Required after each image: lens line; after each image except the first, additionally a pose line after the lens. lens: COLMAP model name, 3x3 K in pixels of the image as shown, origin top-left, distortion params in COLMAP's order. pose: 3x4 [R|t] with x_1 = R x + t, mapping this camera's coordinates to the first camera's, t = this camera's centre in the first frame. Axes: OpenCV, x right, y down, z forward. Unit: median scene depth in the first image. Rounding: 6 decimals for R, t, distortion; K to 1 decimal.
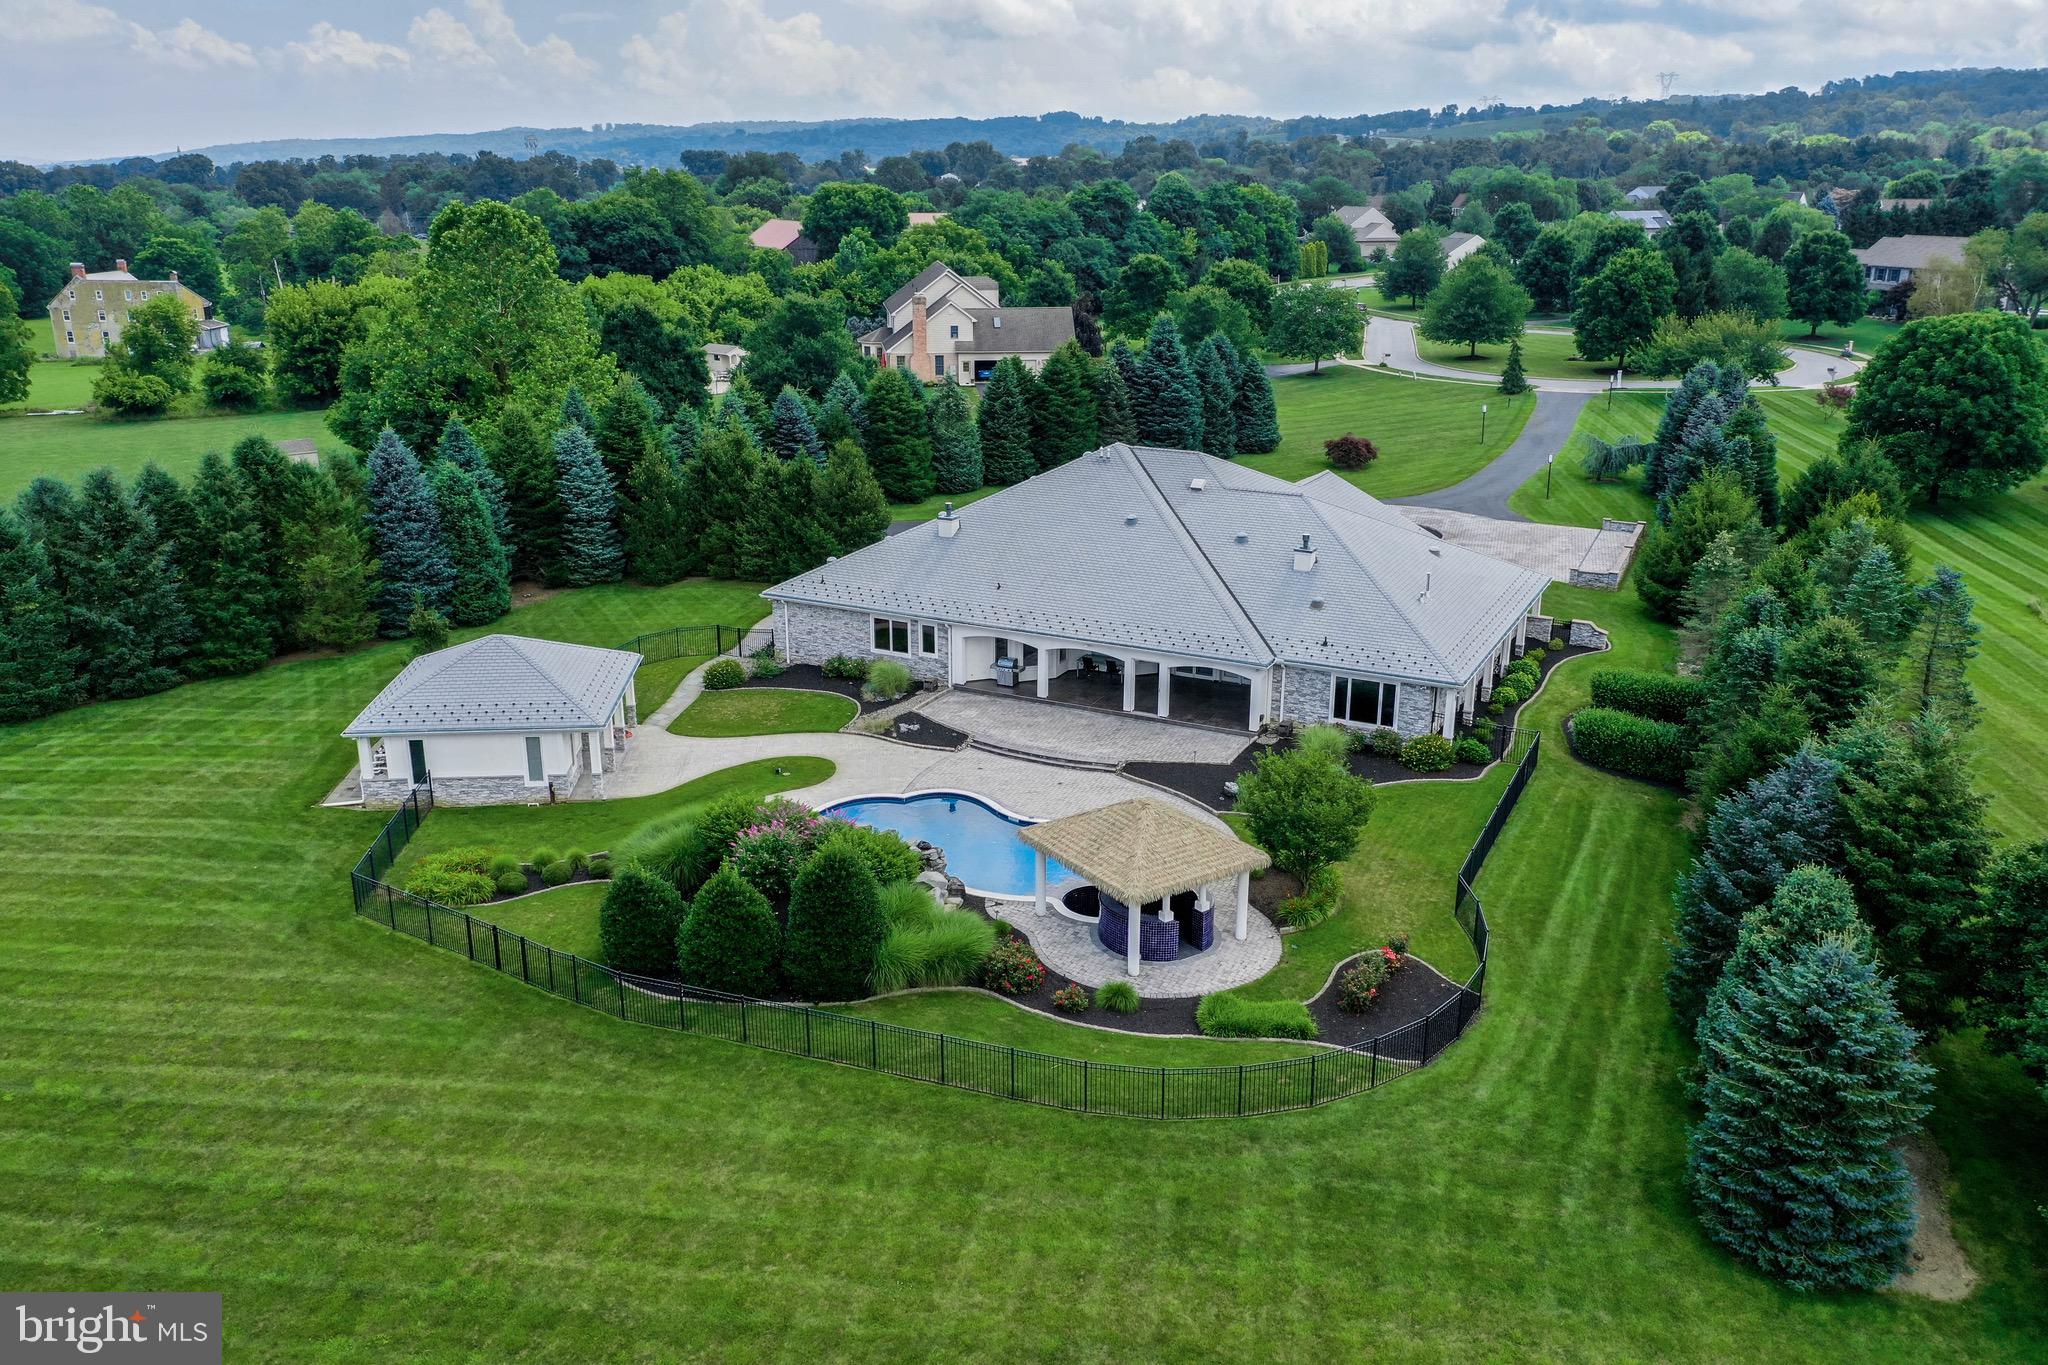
lens RADIAL K [[1612.9, 0, 1024.0], [0, 1612.9, 682.5], [0, 0, 1]] dist [0.005198, 0.040926]
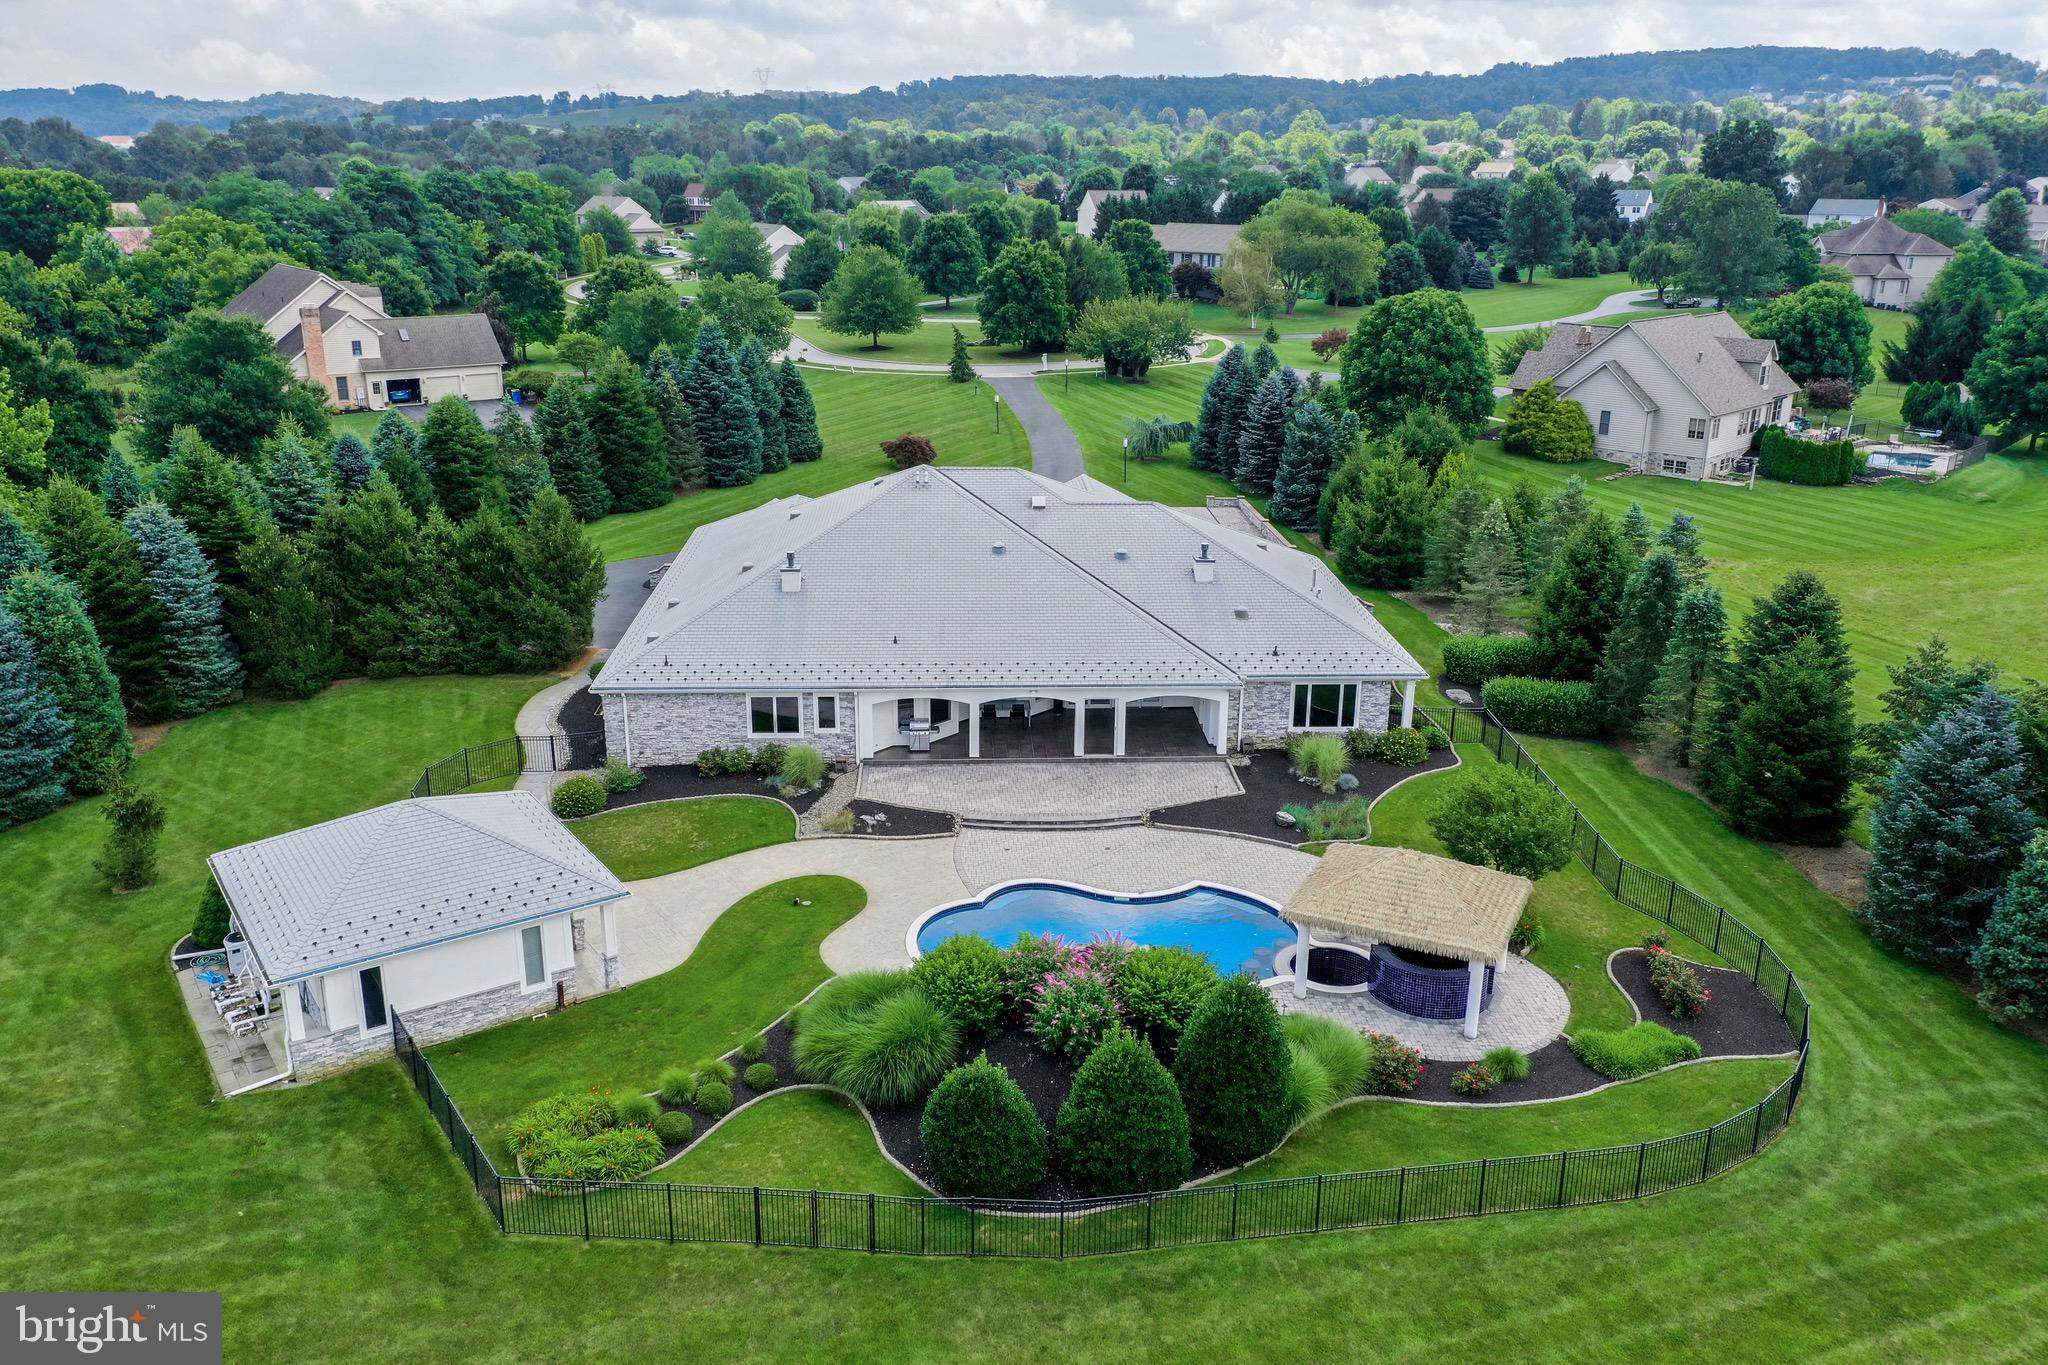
lens RADIAL K [[1612.9, 0, 1024.0], [0, 1612.9, 682.5], [0, 0, 1]] dist [0.005198, 0.040926]
pose [[0.867559, -0.148917, 0.474515, -0.293198], [0.145611, 0.988365, 0.043956, -0.051147], [-0.475540, 0.030960, 0.879149, 0.154637]]
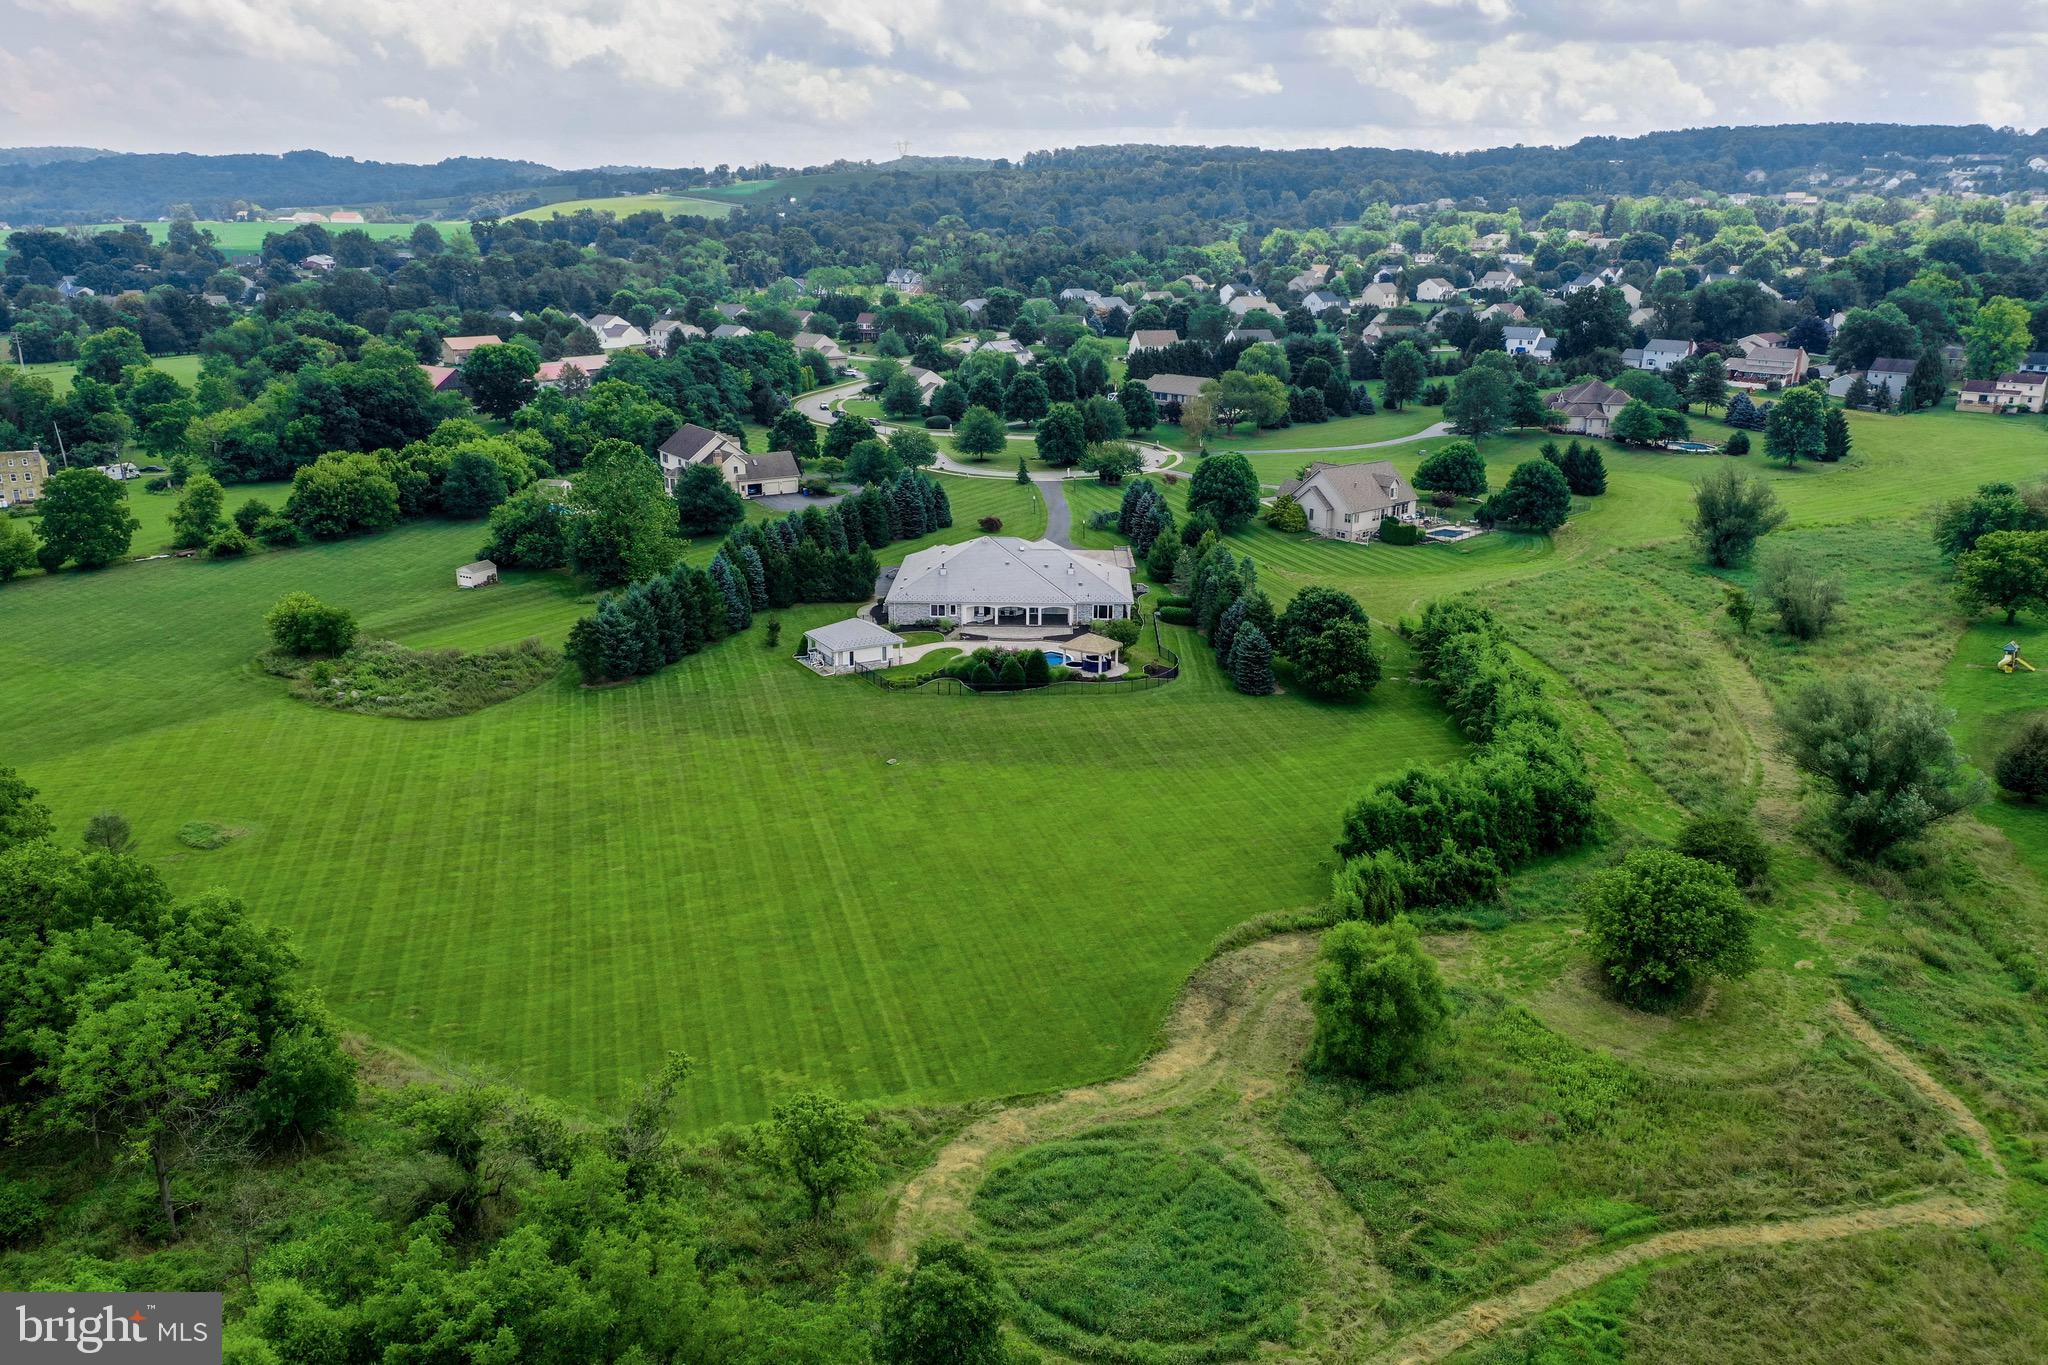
lens RADIAL K [[1612.9, 0, 1024.0], [0, 1612.9, 682.5], [0, 0, 1]] dist [0.005198, 0.040926]
pose [[0.903106, -0.119215, 0.412538, -0.913636], [0.125513, 0.992020, 0.011906, 0.067027], [-0.410665, 0.041026, 0.910863, -1.338025]]
